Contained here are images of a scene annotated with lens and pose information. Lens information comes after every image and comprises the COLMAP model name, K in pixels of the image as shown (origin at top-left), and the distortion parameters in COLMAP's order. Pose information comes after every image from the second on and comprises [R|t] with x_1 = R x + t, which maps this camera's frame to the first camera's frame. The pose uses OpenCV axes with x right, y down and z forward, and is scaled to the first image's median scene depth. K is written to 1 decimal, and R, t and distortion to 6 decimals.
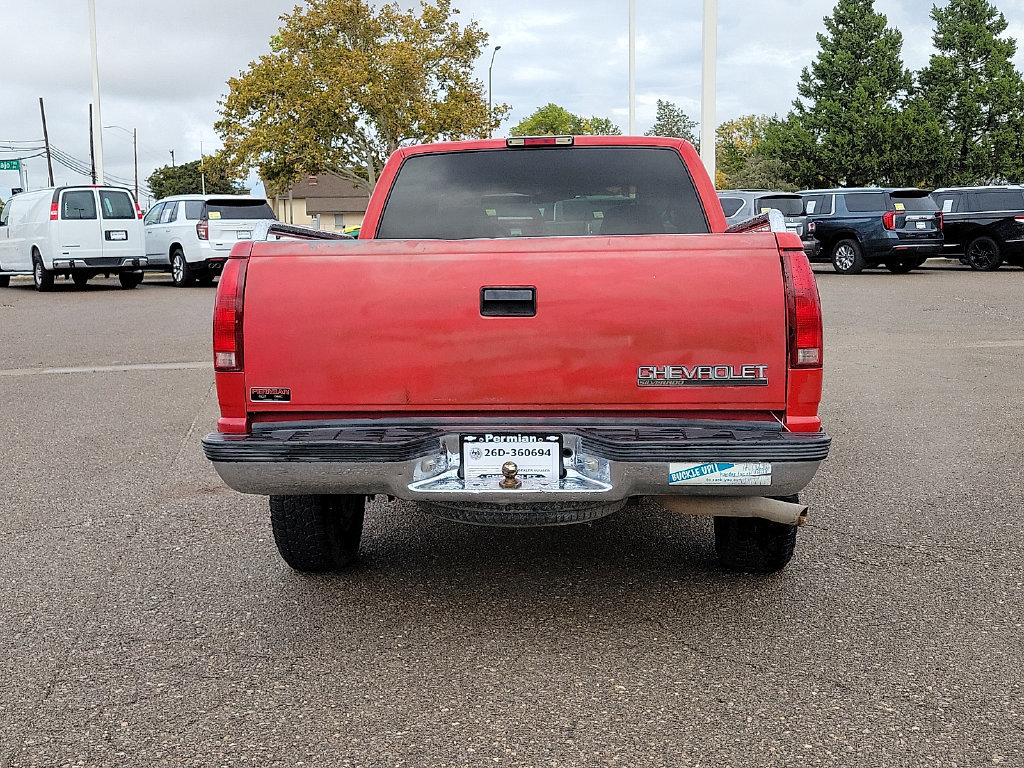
lens RADIAL K [[1232.0, 0, 512.0], [0, 1232.0, 384.0], [0, 0, 1]] dist [0.023046, 0.027020]
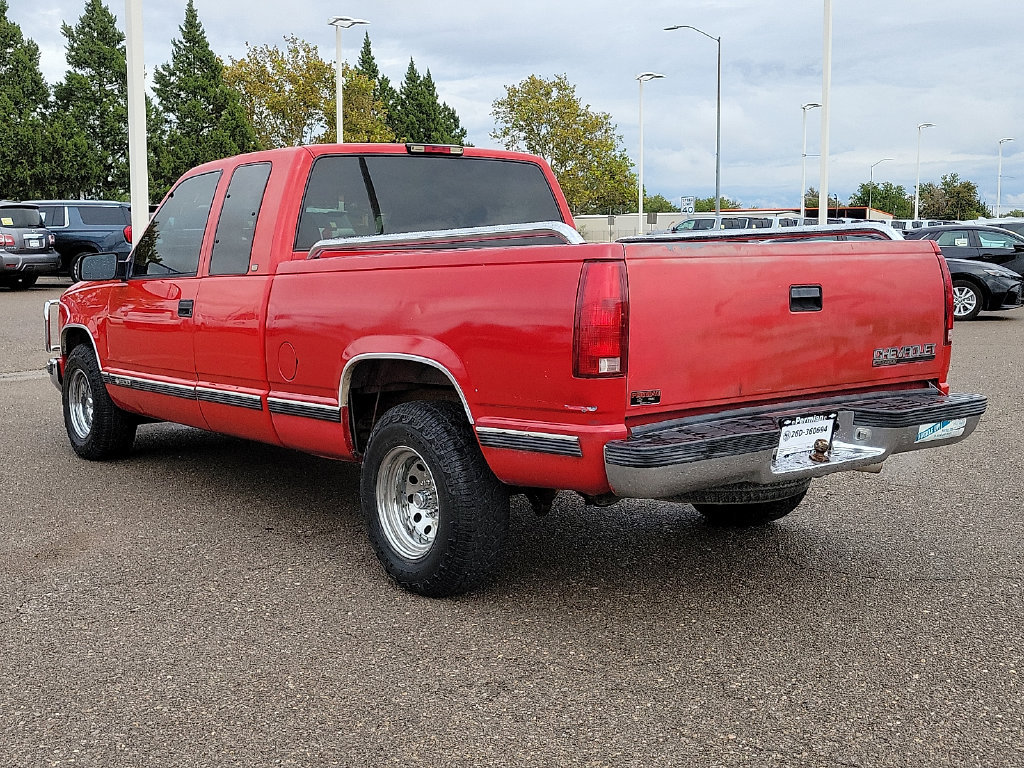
lens RADIAL K [[1204.9, 0, 512.0], [0, 1204.9, 384.0], [0, 0, 1]] dist [0.051102, 0.006200]
pose [[0.738199, -0.067425, 0.671205, -0.943173], [0.074348, 0.997063, 0.018390, -0.028683], [-0.670474, 0.036327, 0.741043, 0.357897]]
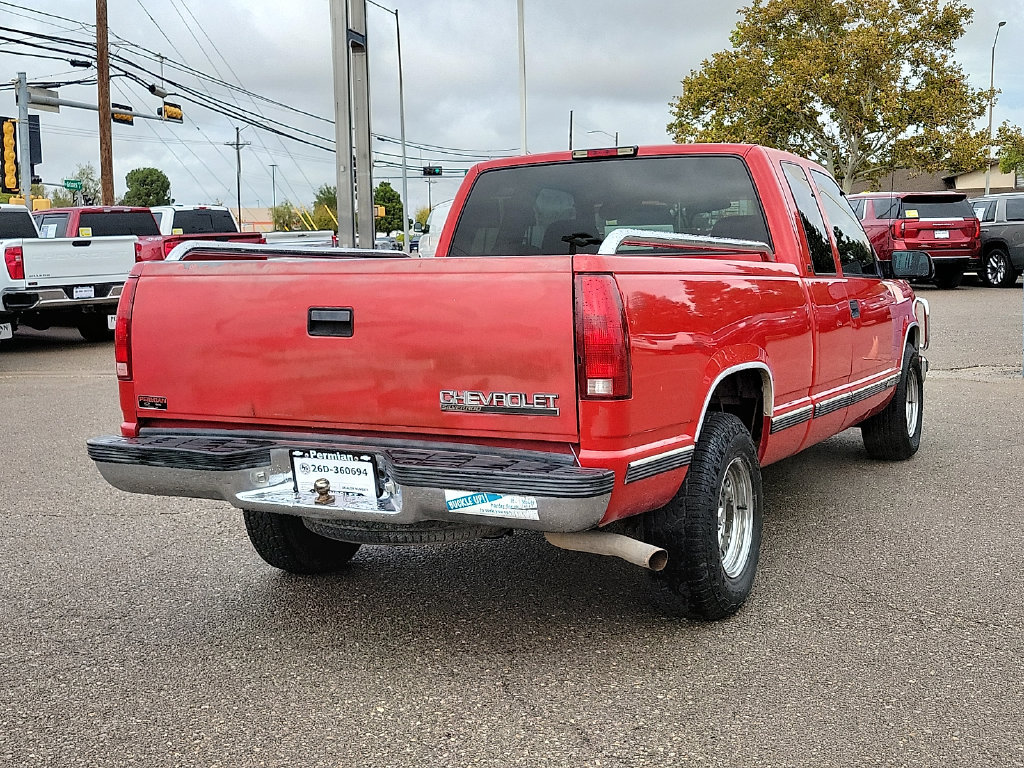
lens RADIAL K [[1291.9, 0, 512.0], [0, 1291.9, 384.0], [0, 0, 1]] dist [0.058813, 0.035149]
pose [[0.922052, 0.038541, -0.385142, 0.547313], [-0.041187, 0.999150, 0.001381, -0.022959], [0.384868, 0.014589, 0.922856, 0.064991]]
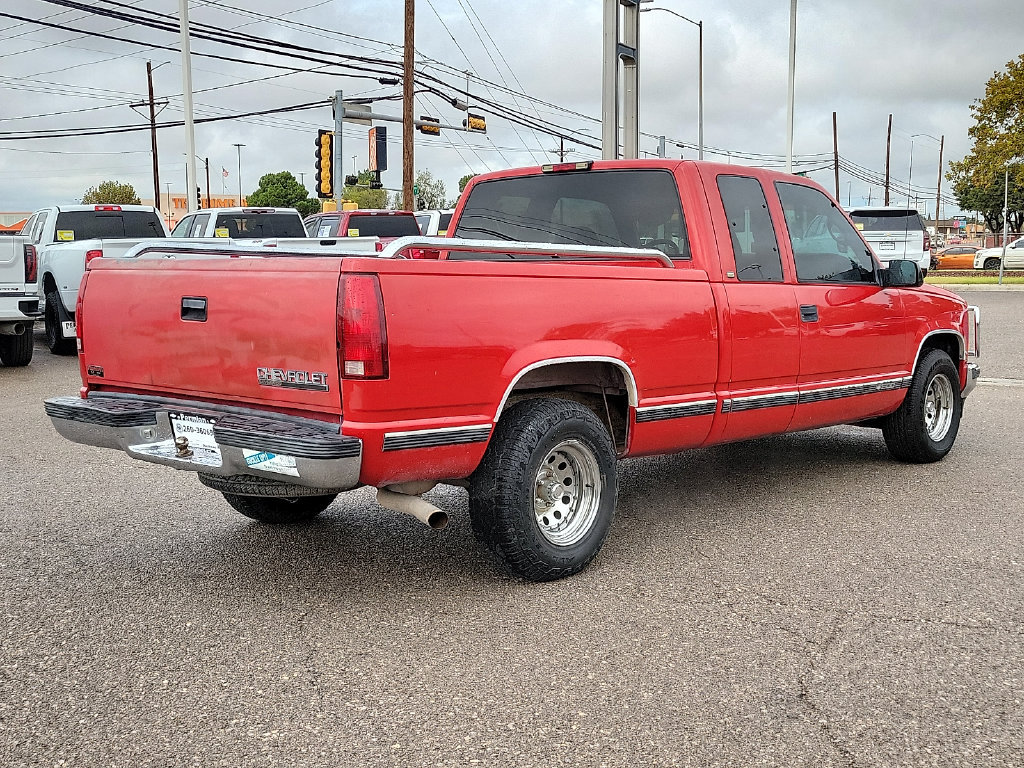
lens RADIAL K [[1252.1, 0, 551.8], [0, 1252.1, 388.7], [0, 0, 1]] dist [0.064253, 0.030328]
pose [[0.804369, 0.076347, -0.589204, 1.038968], [-0.079241, 0.996635, 0.020962, -0.041474], [0.588822, 0.029828, 0.807712, 0.181337]]
